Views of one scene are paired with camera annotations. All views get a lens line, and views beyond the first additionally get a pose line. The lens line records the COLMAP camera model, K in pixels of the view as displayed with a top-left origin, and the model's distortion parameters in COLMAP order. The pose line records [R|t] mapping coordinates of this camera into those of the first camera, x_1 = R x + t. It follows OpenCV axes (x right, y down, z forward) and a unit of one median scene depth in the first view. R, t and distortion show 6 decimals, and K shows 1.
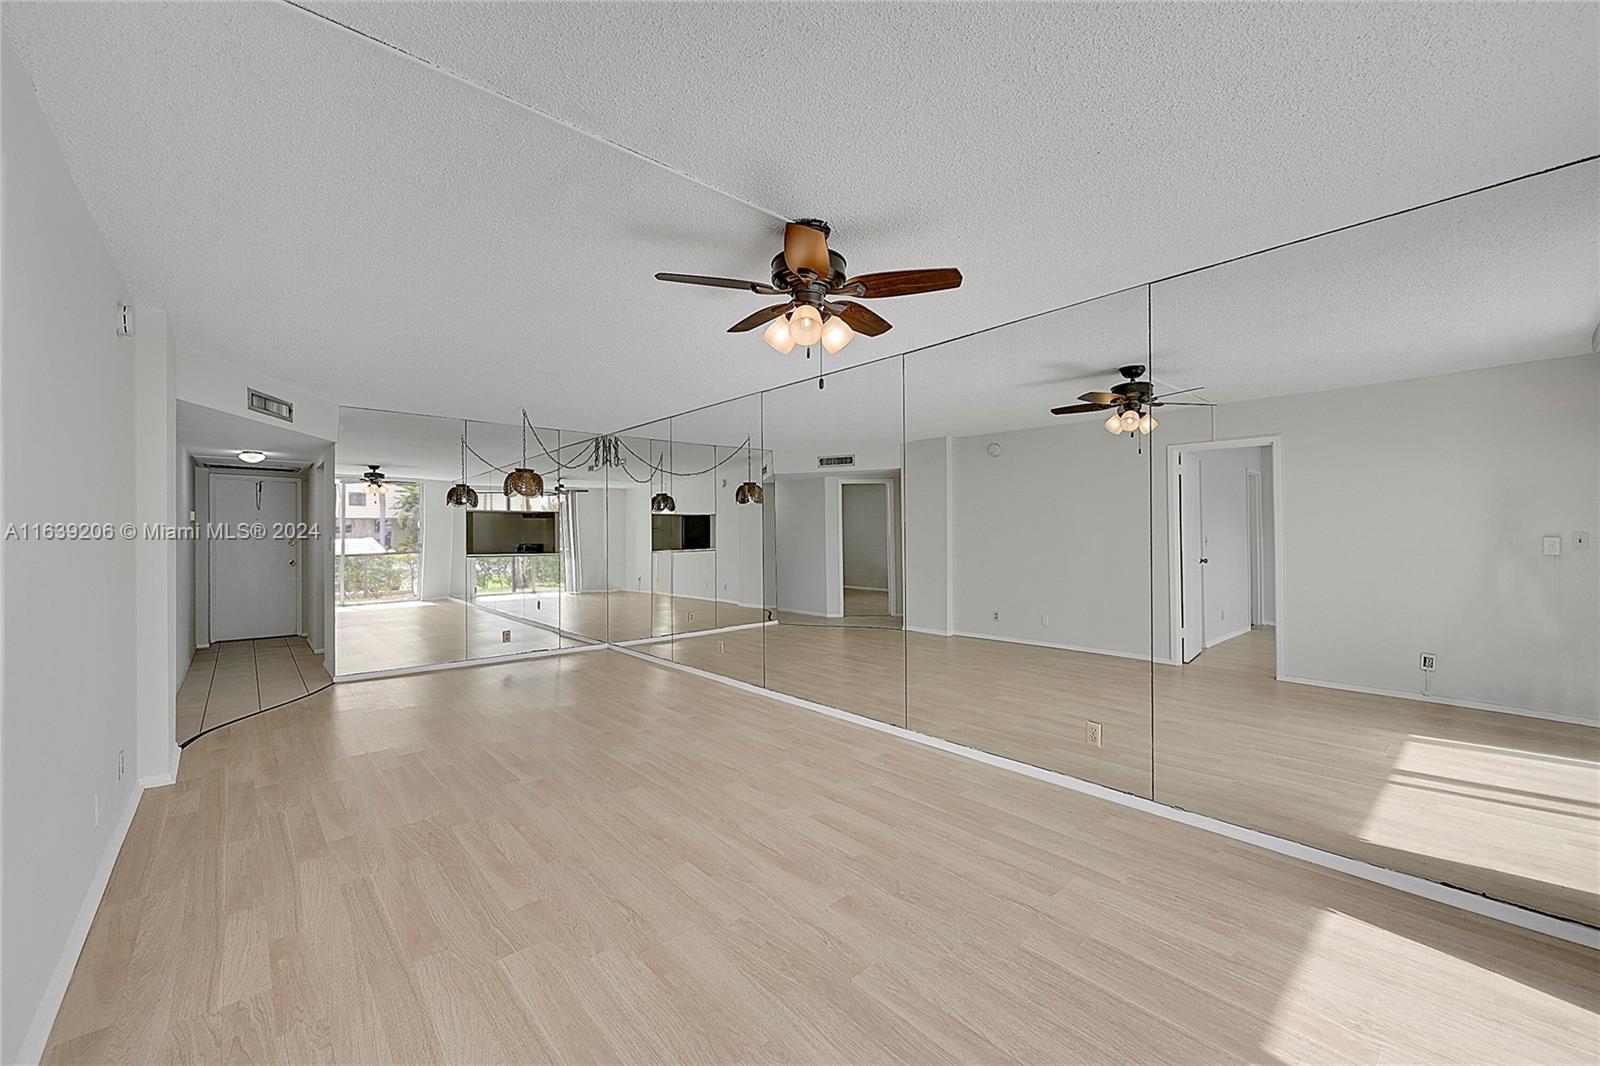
lens RADIAL K [[631.2, 0, 799.4], [0, 631.2, 536.7], [0, 0, 1]] dist [0.001080, 0.000582]
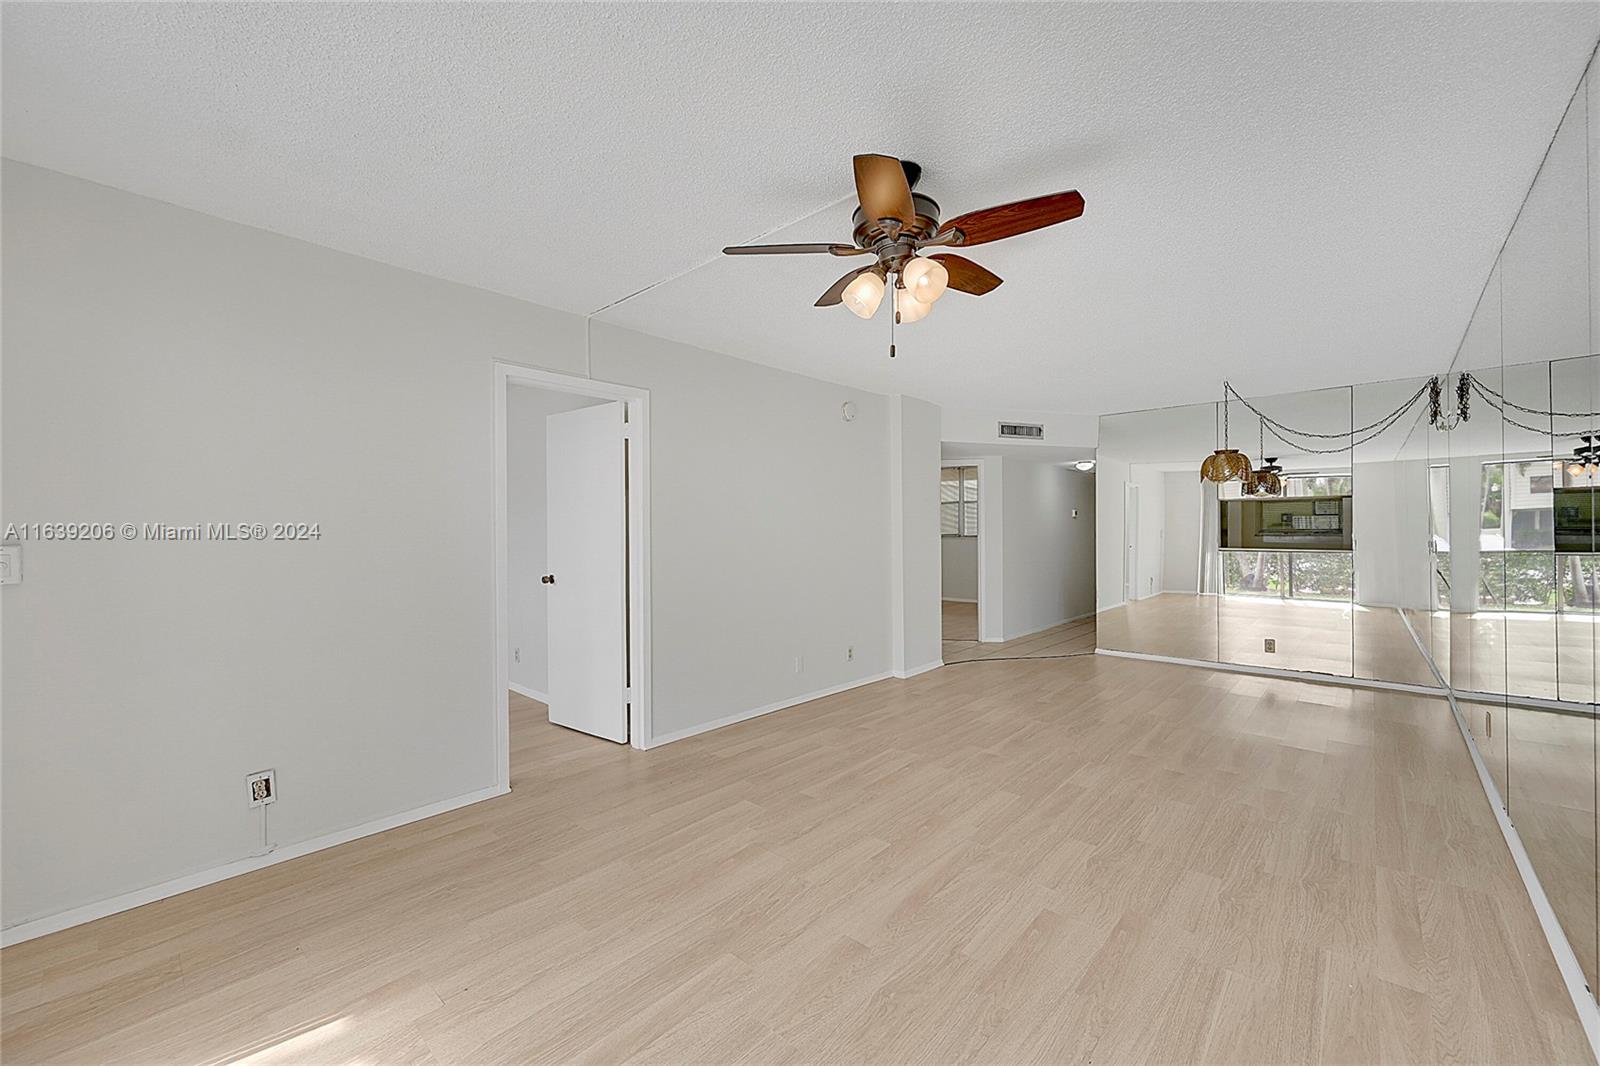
lens RADIAL K [[631.2, 0, 799.0], [0, 631.2, 527.2], [0, 0, 1]] dist [0.001080, 0.000582]
pose [[0.104515, -0.001838, -0.994522, 0.614806], [0.002742, 0.999995, -0.001560, -0.004087], [0.994520, -0.002564, 0.104520, 0.541166]]
